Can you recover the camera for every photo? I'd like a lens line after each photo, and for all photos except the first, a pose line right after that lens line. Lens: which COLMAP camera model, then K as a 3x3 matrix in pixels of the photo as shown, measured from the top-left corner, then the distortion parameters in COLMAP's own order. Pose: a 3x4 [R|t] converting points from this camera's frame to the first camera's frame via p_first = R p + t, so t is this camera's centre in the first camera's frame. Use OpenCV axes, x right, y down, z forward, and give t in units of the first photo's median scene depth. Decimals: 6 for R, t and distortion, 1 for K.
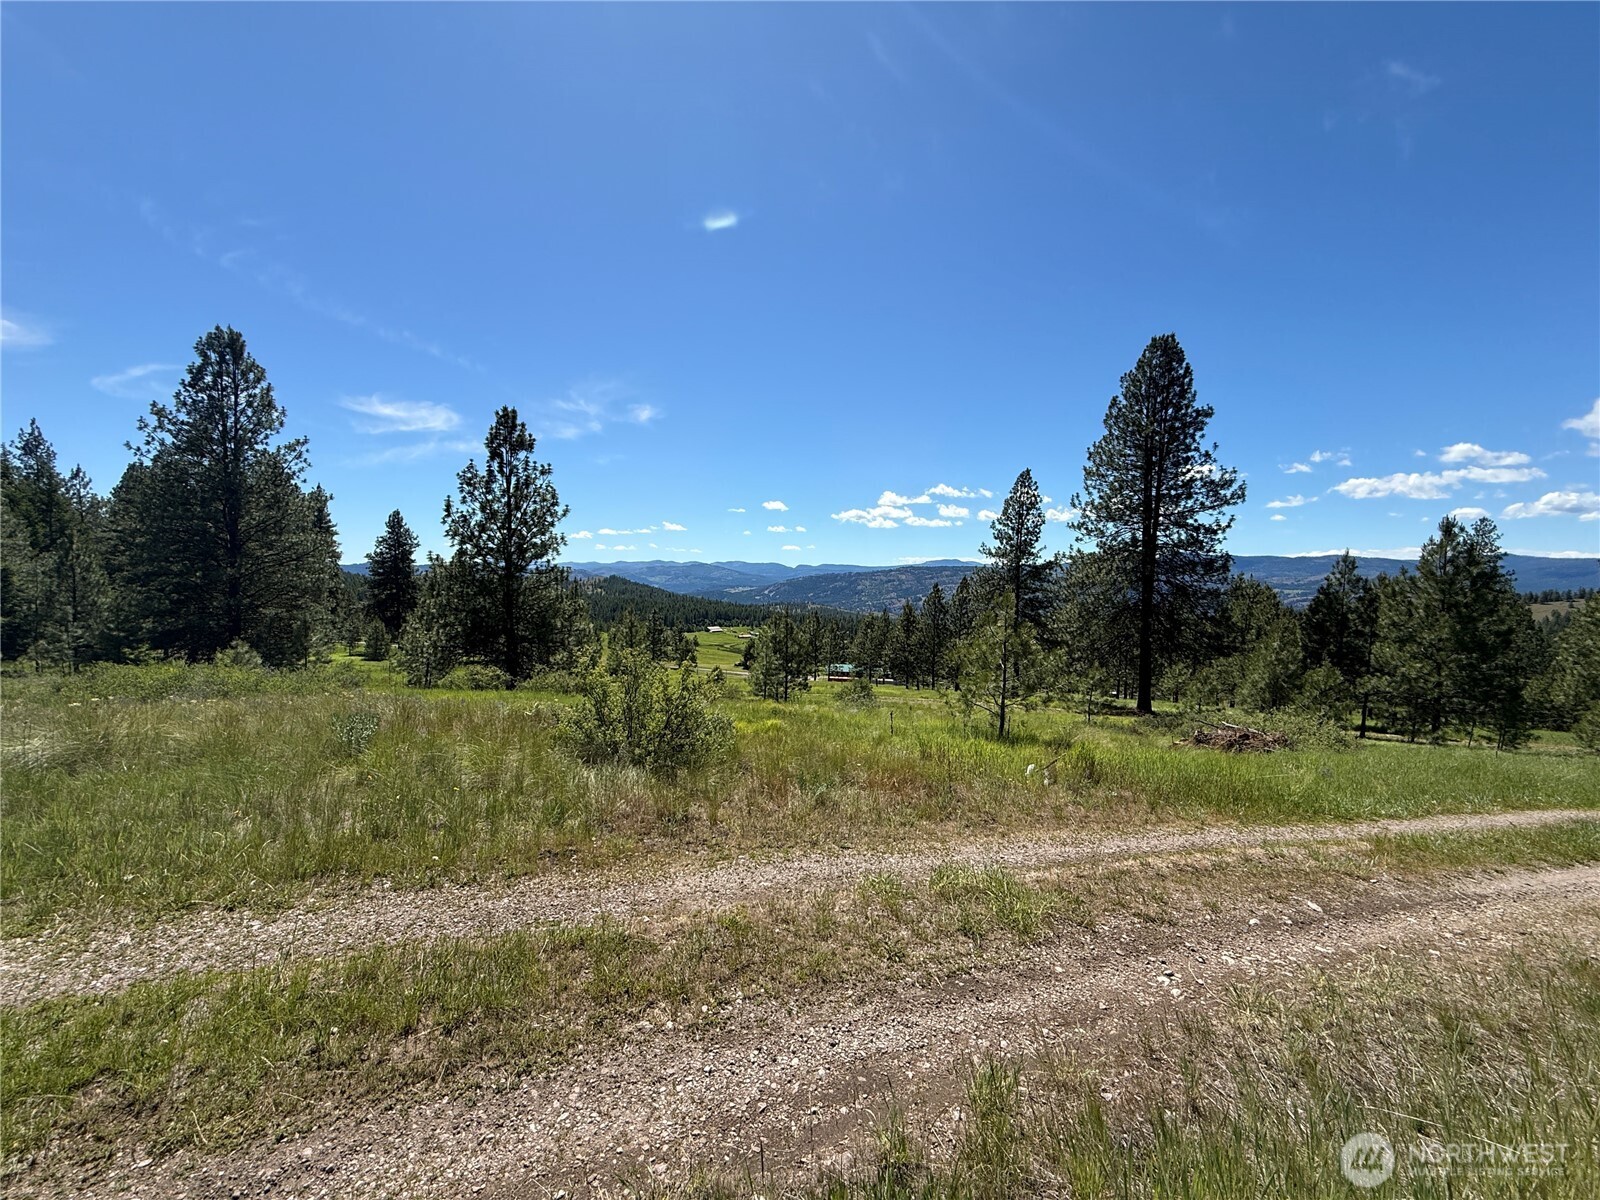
lens RADIAL K [[633.0, 0, 800.1], [0, 633.0, 596.1], [0, 0, 1]] dist [-0.001494, 0.000366]
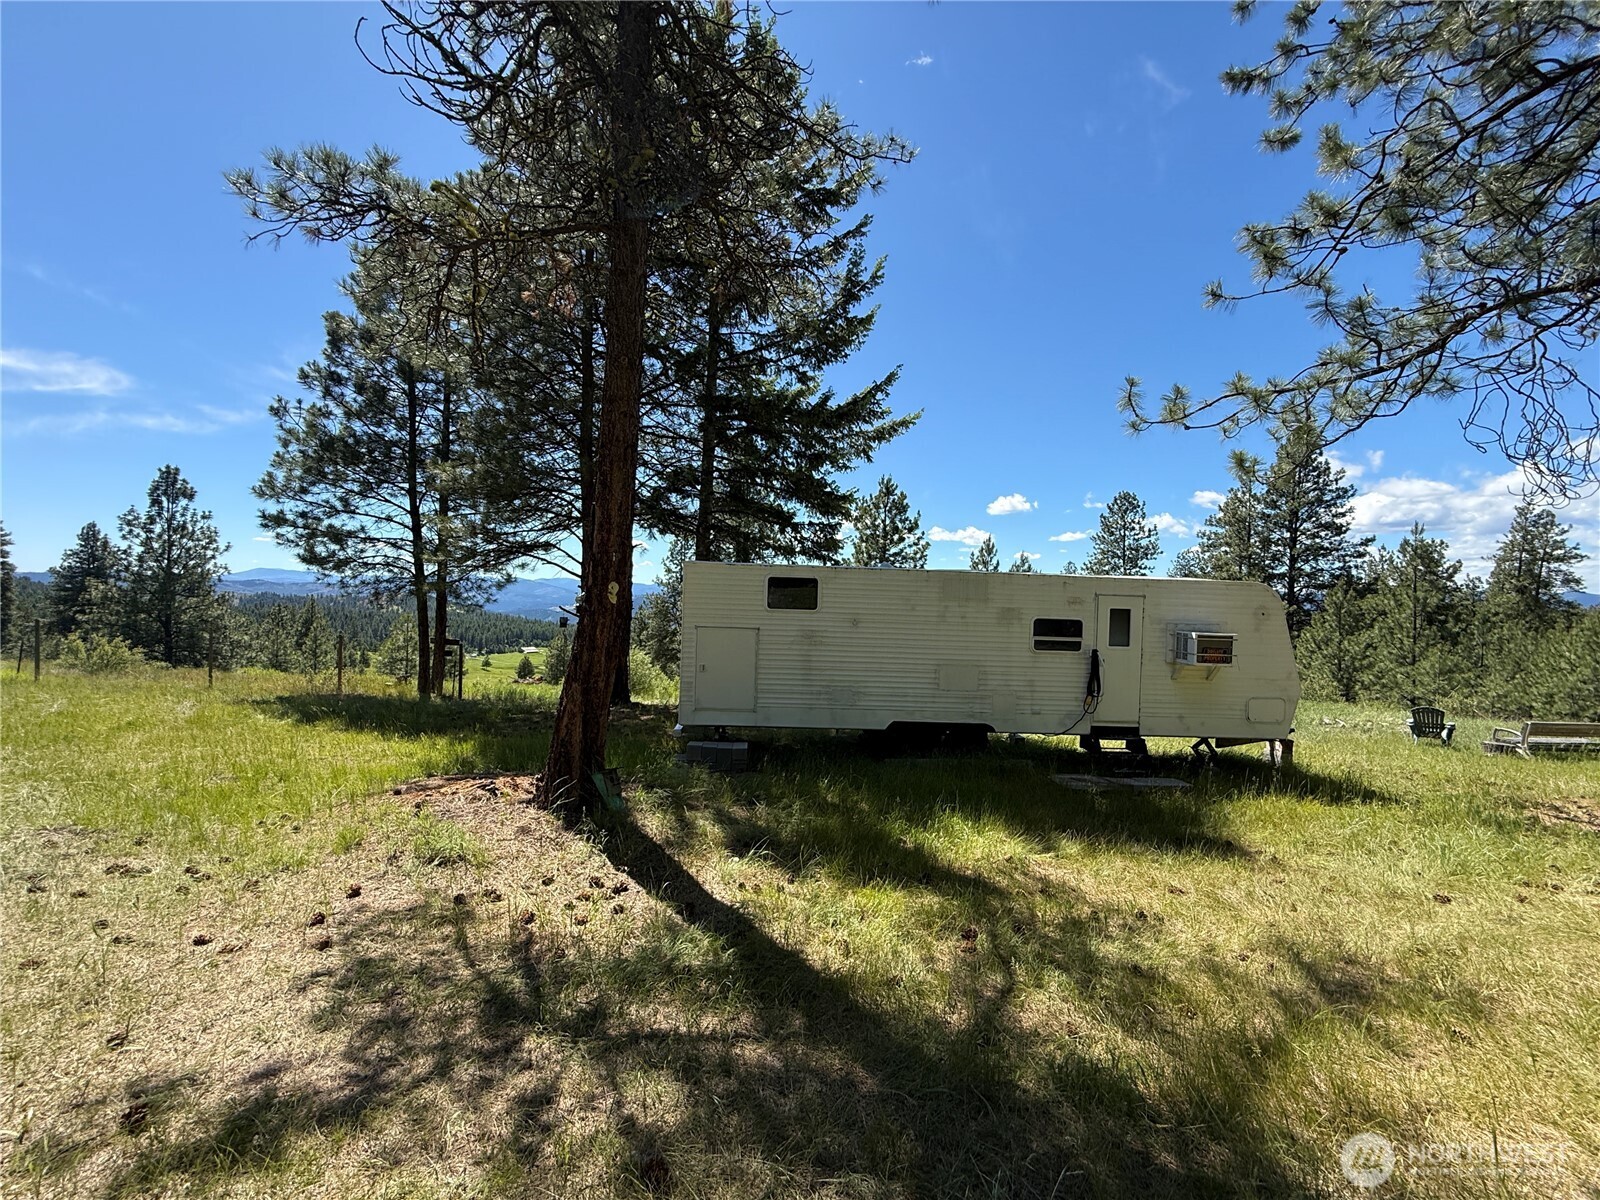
lens RADIAL K [[632.9, 0, 798.1], [0, 632.9, 601.4], [0, 0, 1]] dist [0.002152, 0.000496]
pose [[0.967888, 0.010390, 0.251165, 0.336831], [-0.004671, 0.999716, -0.023357, 0.000406], [-0.251337, 0.021434, 0.967662, -0.417859]]
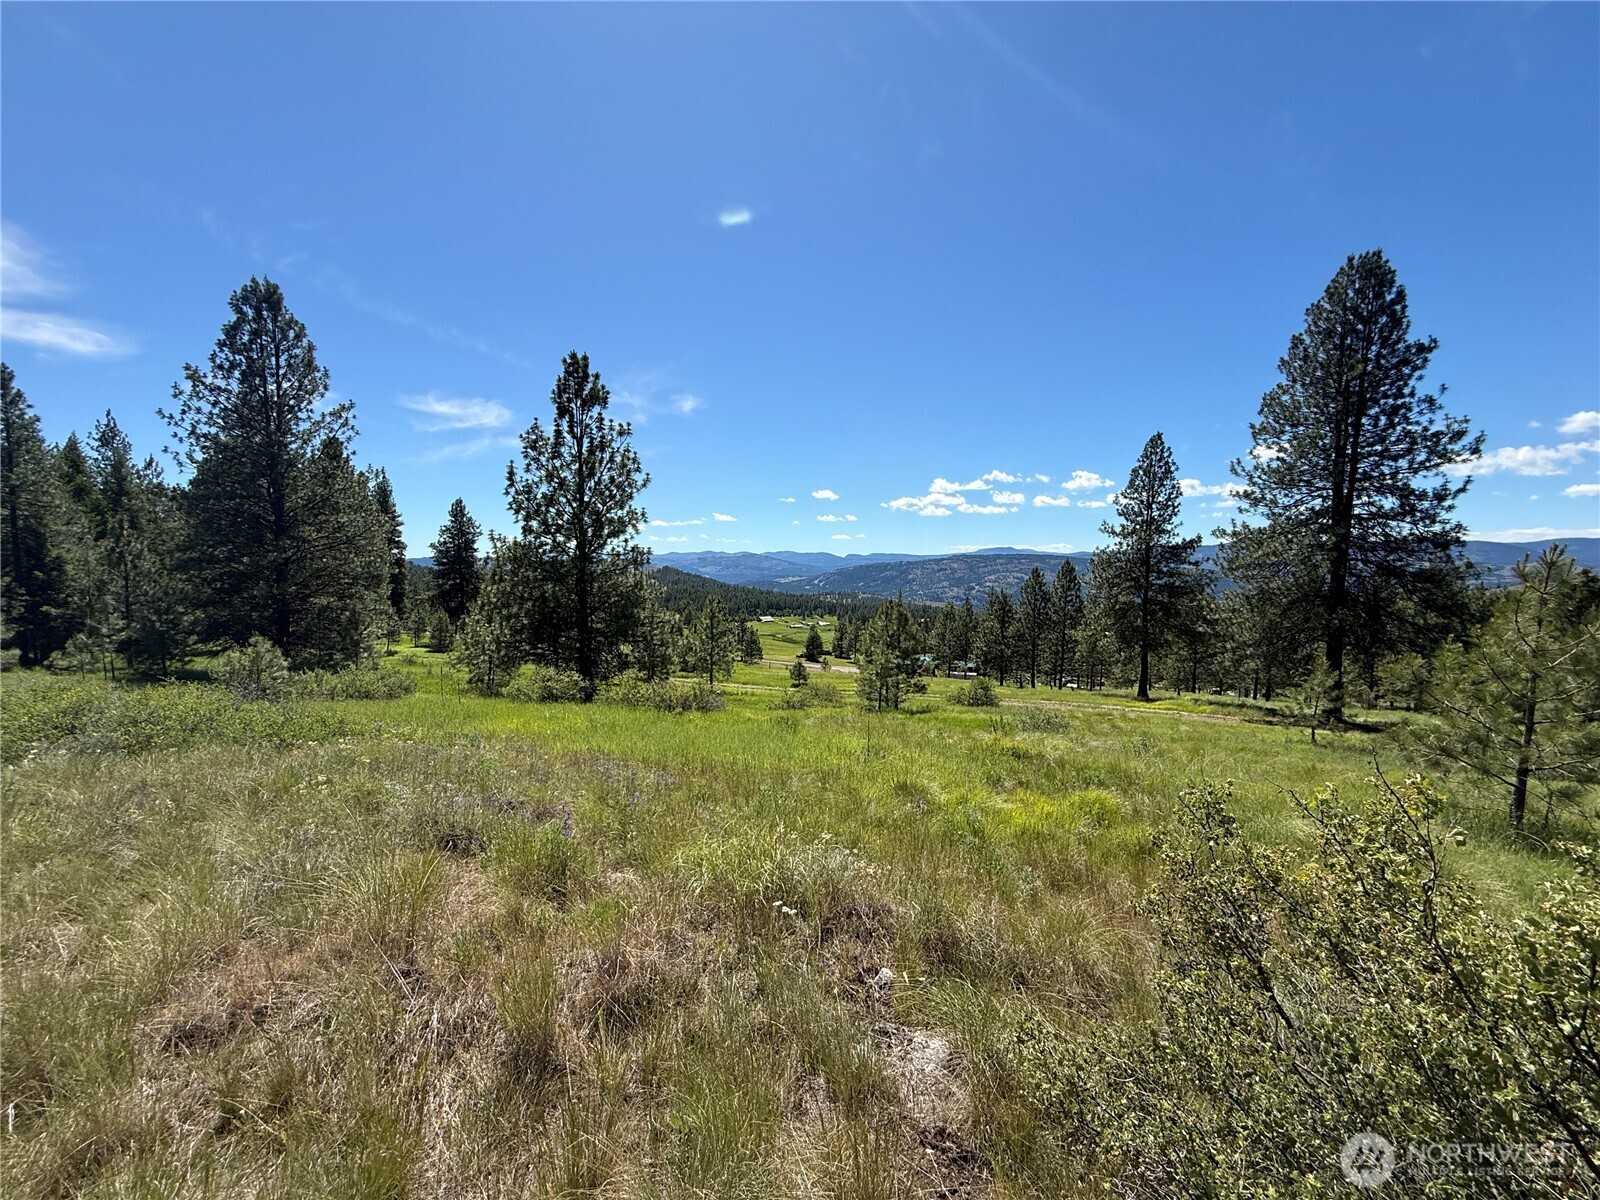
lens RADIAL K [[632.9, 0, 798.1], [0, 632.9, 601.4], [0, 0, 1]] dist [0.002152, 0.000496]
pose [[0.996685, -0.002840, -0.081305, -0.080311], [0.004844, 0.999689, 0.024459, 0.004730], [0.081210, -0.024772, 0.996389, 0.141112]]
